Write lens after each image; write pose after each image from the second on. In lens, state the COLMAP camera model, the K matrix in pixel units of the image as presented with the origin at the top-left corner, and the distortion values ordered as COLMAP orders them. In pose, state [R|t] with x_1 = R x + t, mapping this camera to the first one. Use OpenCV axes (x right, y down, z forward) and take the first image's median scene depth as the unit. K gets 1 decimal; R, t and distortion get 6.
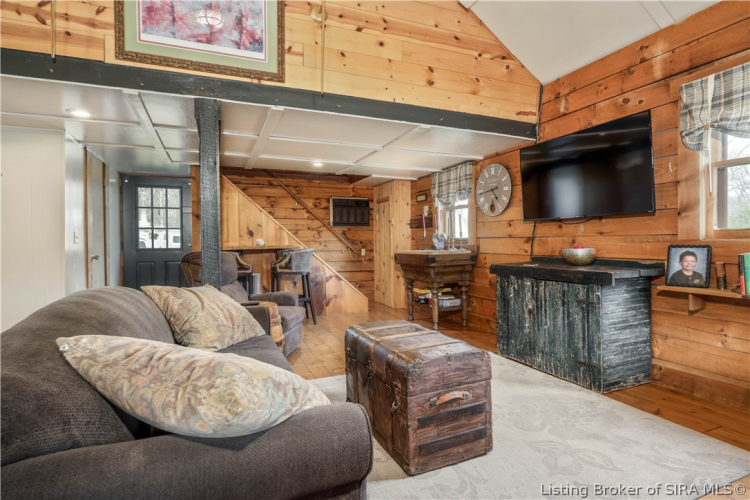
lens RADIAL K [[385.9, 0, 386.1], [0, 385.9, 247.7], [0, 0, 1]] dist [0.000054, -0.000286]
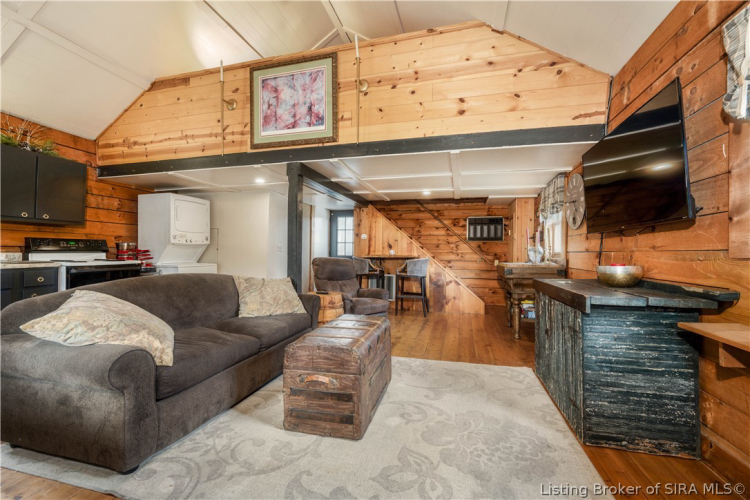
lens RADIAL K [[301.6, 0, 395.7], [0, 301.6, 253.0], [0, 0, 1]] dist [-0.001006, -0.000482]
pose [[0.800923, 0.018024, -0.598496, 0.511038], [-0.027871, 0.999586, -0.007195, -0.008015], [0.598118, 0.022443, 0.801094, 0.202422]]
